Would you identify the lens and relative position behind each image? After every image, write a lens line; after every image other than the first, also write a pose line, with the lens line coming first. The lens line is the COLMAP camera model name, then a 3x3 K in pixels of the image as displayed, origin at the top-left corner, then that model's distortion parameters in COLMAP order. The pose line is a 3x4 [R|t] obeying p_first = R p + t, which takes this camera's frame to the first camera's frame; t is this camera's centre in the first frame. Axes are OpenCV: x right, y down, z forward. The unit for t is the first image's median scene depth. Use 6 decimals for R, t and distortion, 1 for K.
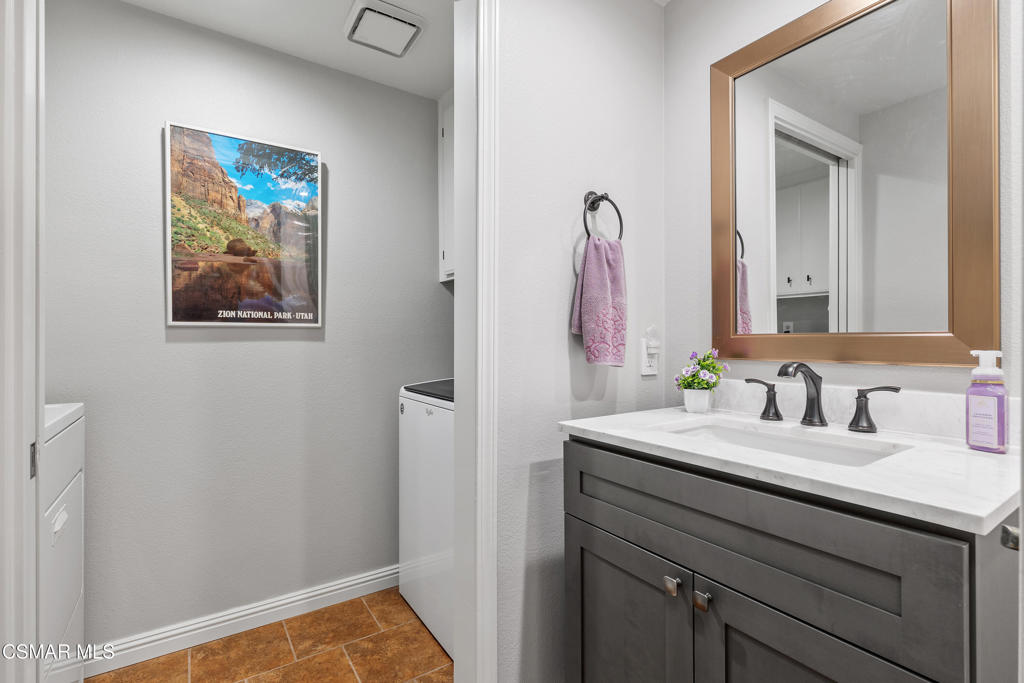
lens RADIAL K [[463.6, 0, 512.0], [0, 463.6, 341.5], [0, 0, 1]] dist [-0.002542, -0.000216]
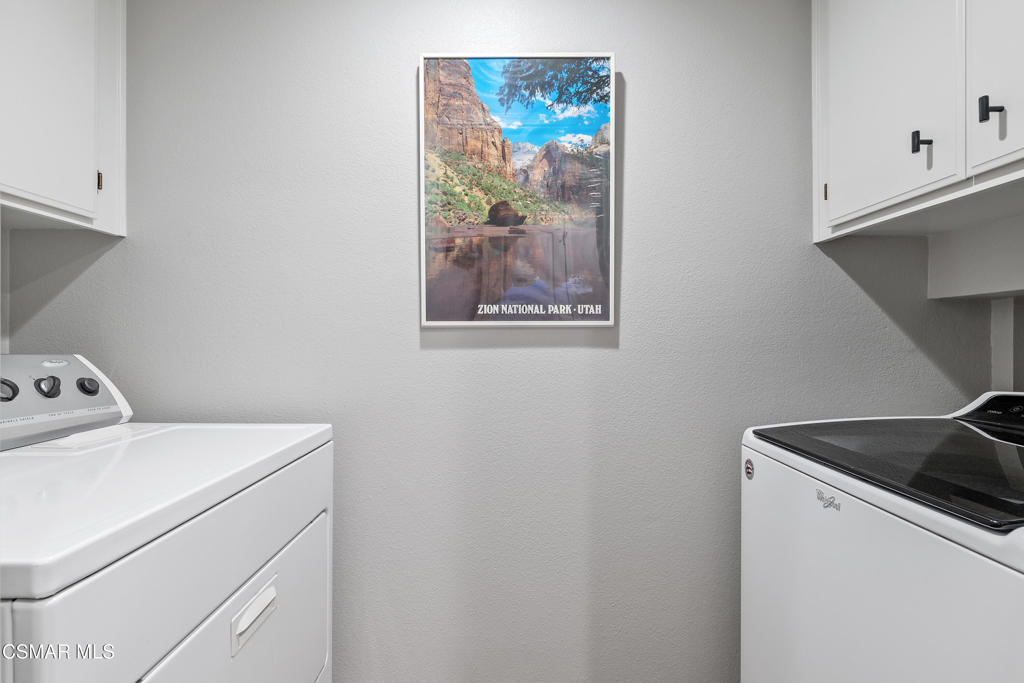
lens RADIAL K [[463.6, 0, 512.0], [0, 463.6, 341.5], [0, 0, 1]] dist [-0.002542, -0.000216]
pose [[0.824228, 0.005881, -0.566228, -0.179557], [-0.005364, 0.999982, 0.002577, -0.011697], [0.566233, 0.000913, 0.824245, 0.427863]]
